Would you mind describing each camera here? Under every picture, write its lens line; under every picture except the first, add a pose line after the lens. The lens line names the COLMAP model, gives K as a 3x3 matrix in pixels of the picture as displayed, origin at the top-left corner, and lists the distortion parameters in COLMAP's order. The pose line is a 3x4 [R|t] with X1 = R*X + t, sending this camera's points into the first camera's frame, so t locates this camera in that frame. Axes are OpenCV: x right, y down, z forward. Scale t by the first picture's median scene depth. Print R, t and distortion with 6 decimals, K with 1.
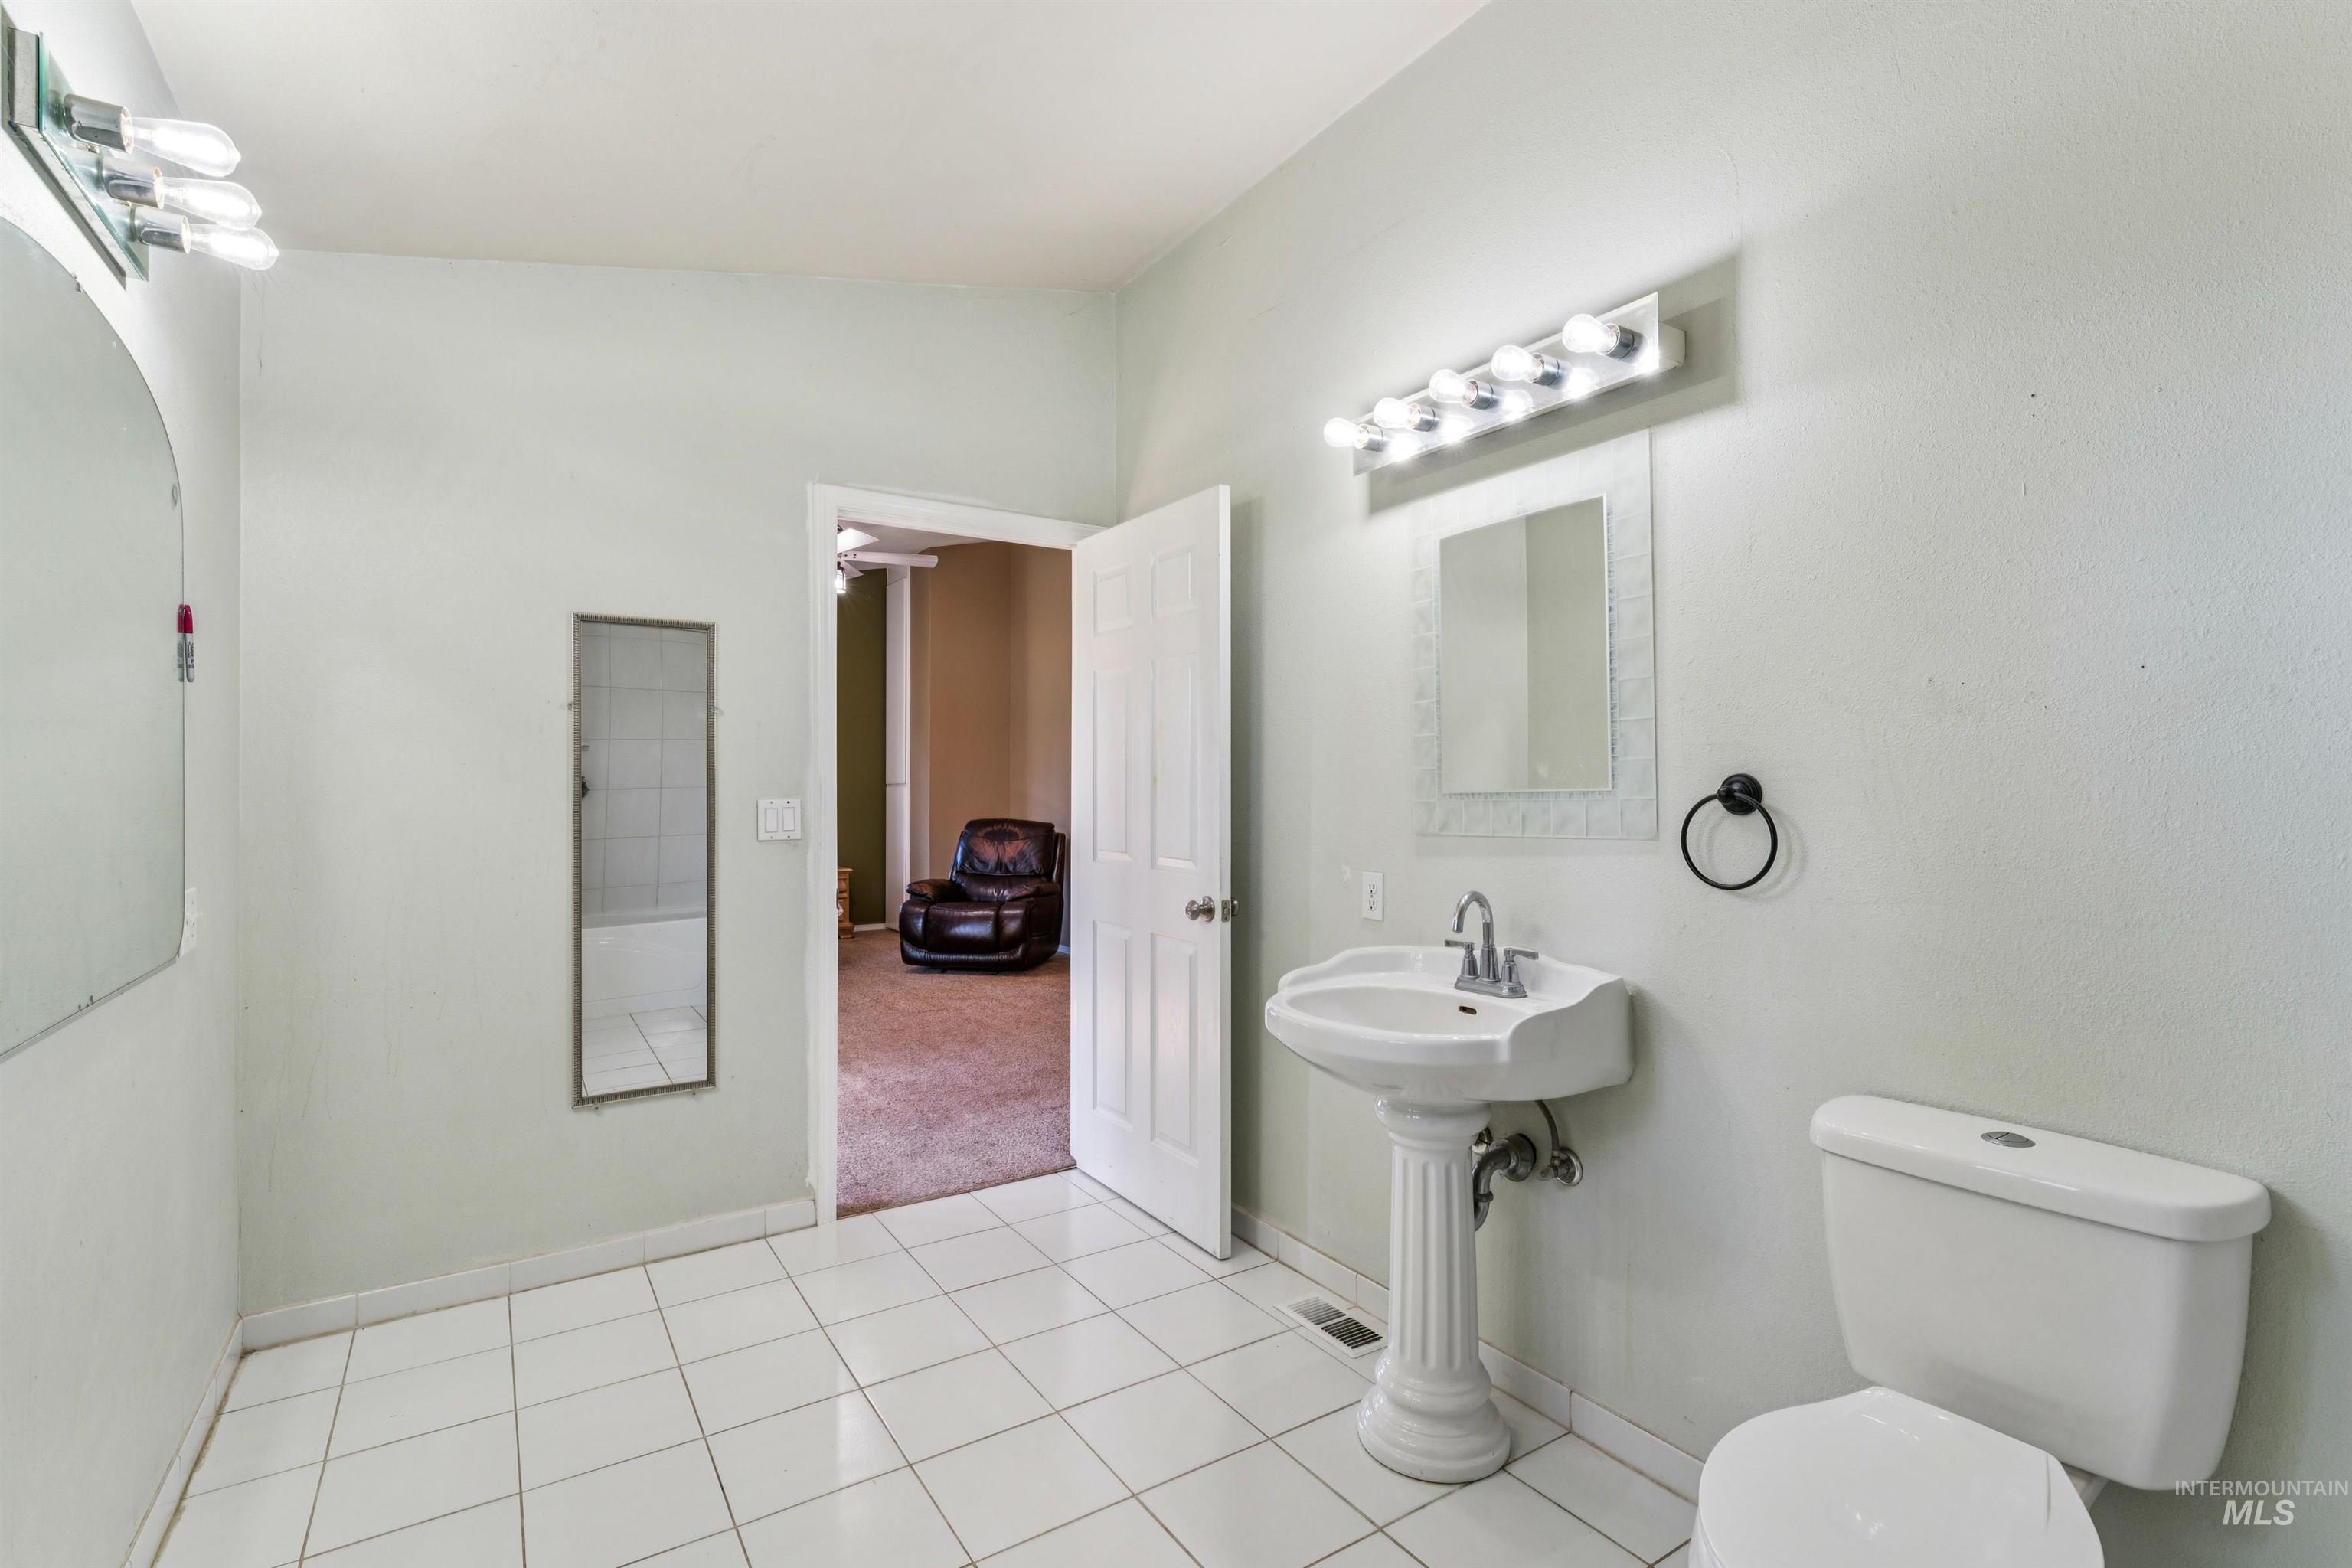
lens RADIAL K [[1084.7, 0, 1176.0], [0, 1084.7, 784.0], [0, 0, 1]] dist [0.000913, -0.000647]
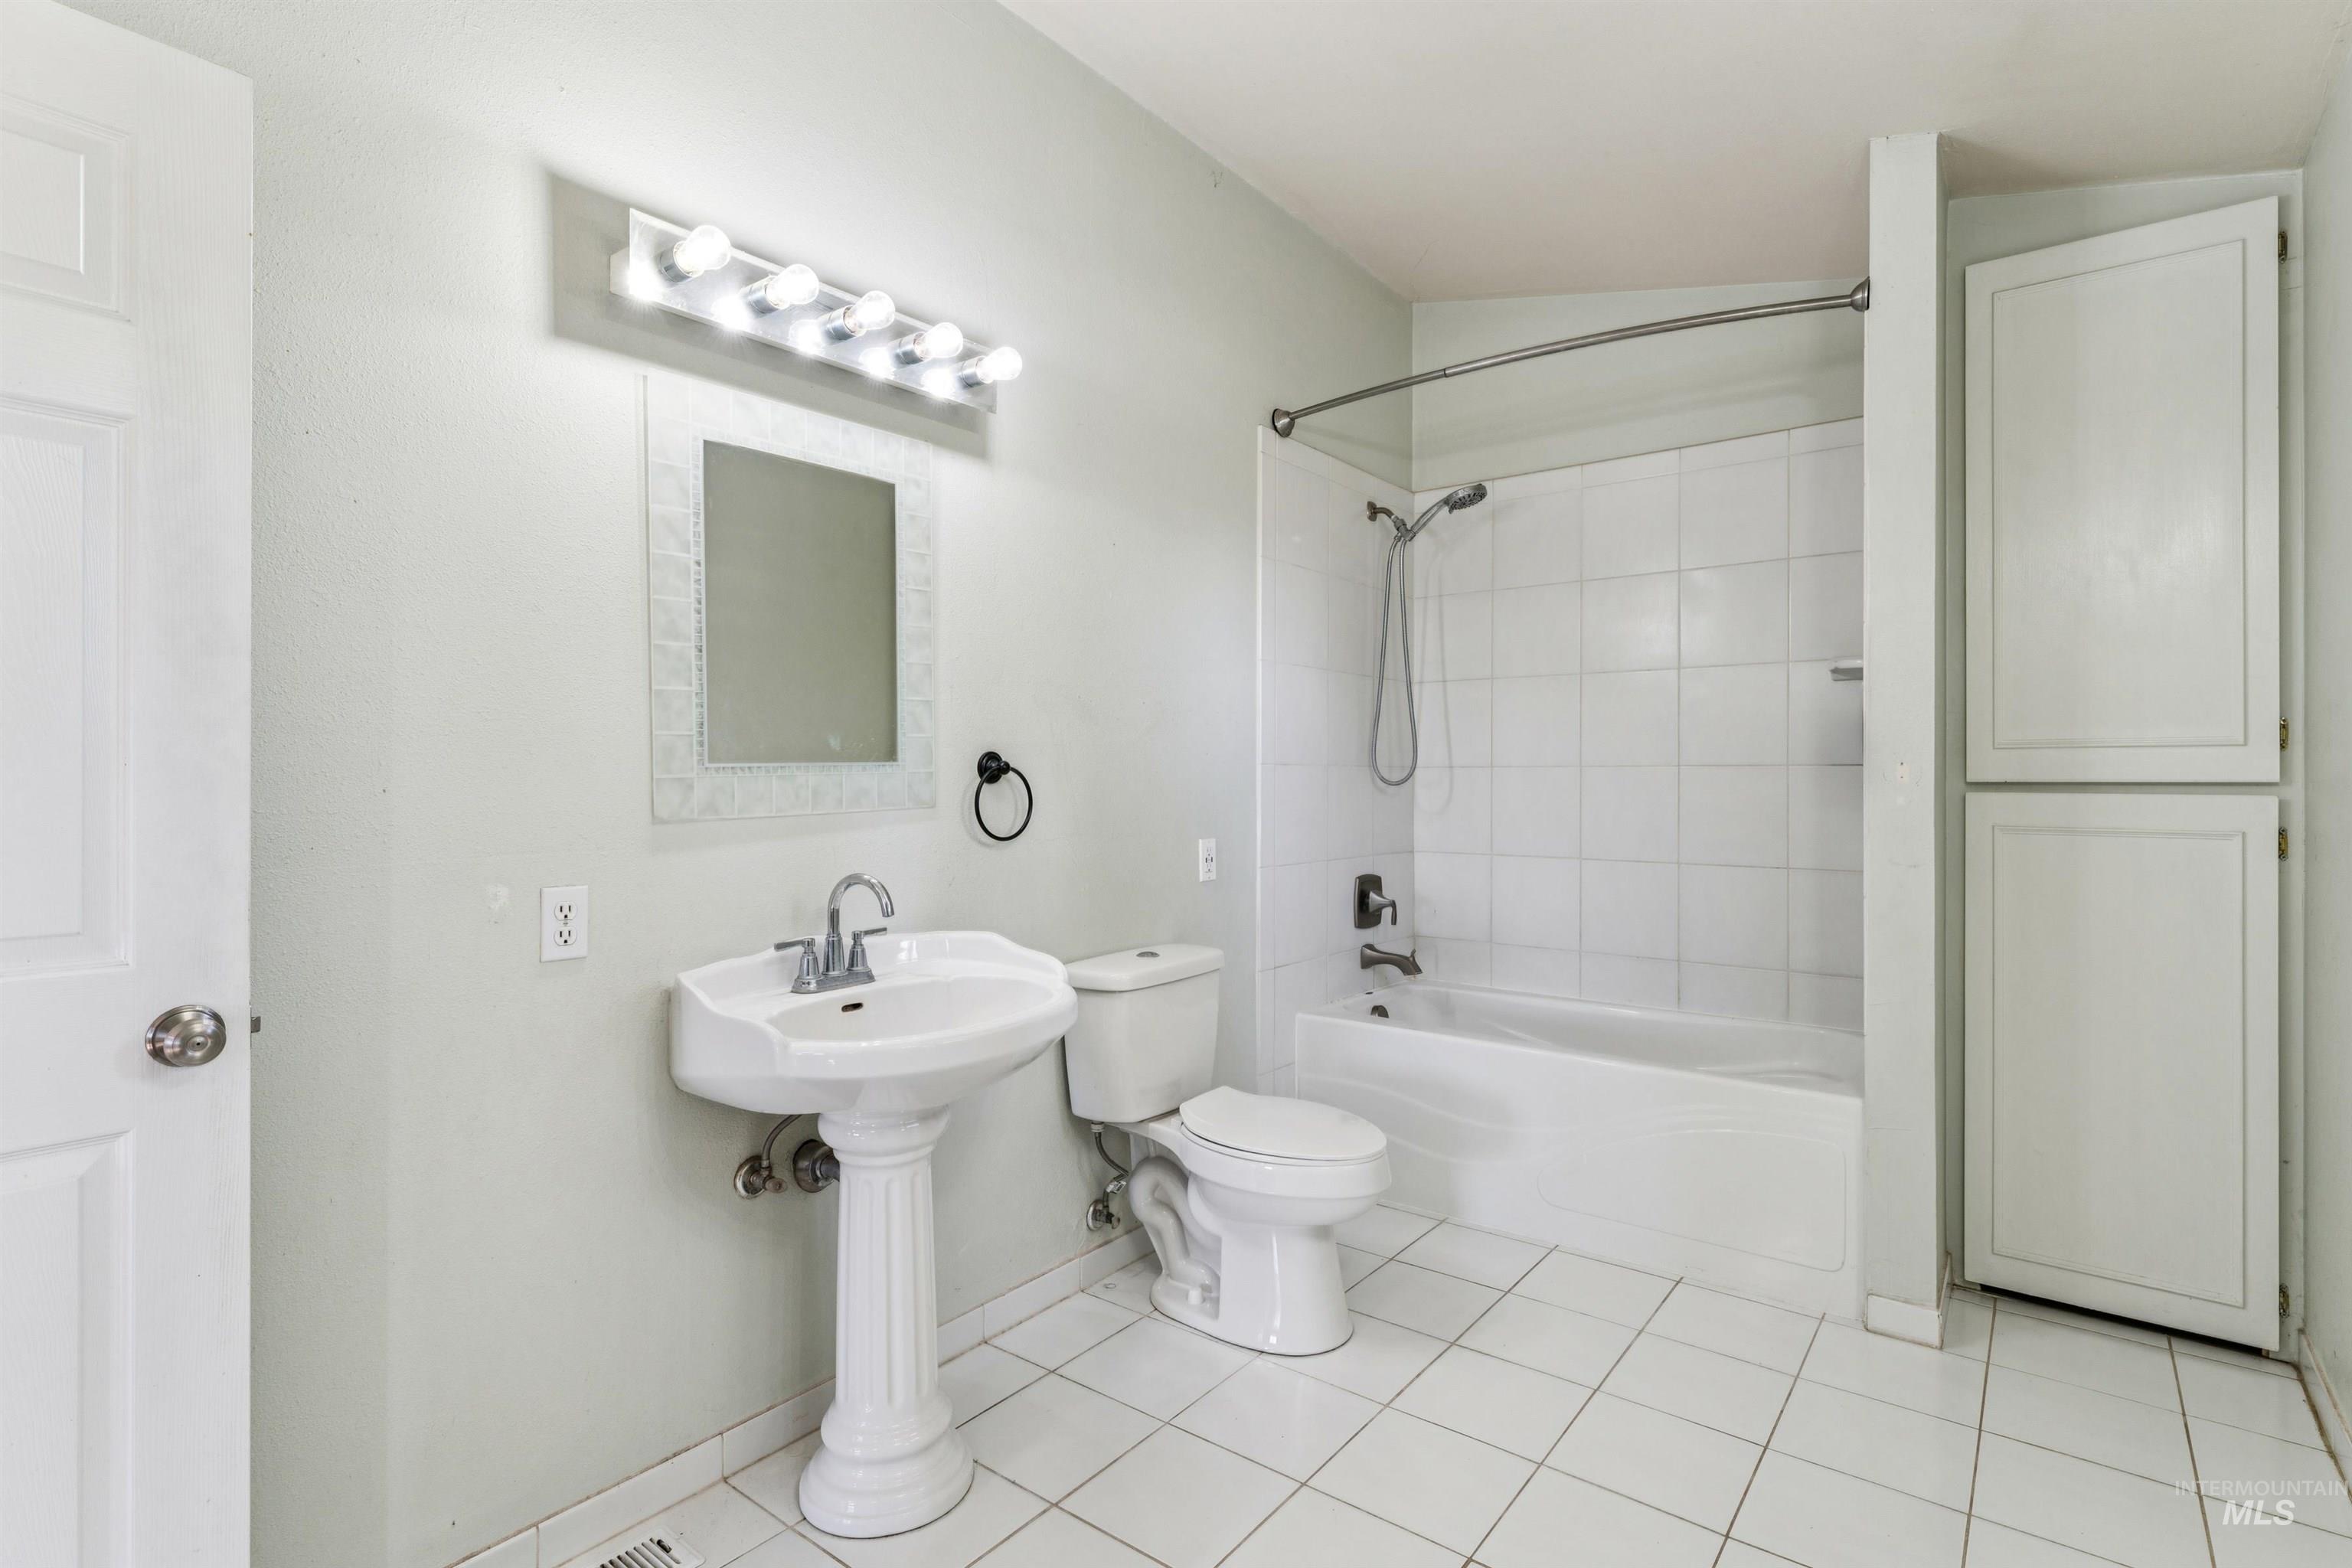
lens RADIAL K [[1131.8, 0, 1176.0], [0, 1131.8, 784.0], [0, 0, 1]] dist [0.021468, 0.000013]
pose [[-0.309785, -0.000720, 0.950806, -0.700873], [0.005059, 0.999984, 0.002406, 0.022882], [-0.950793, 0.005556, -0.309776, 1.027554]]
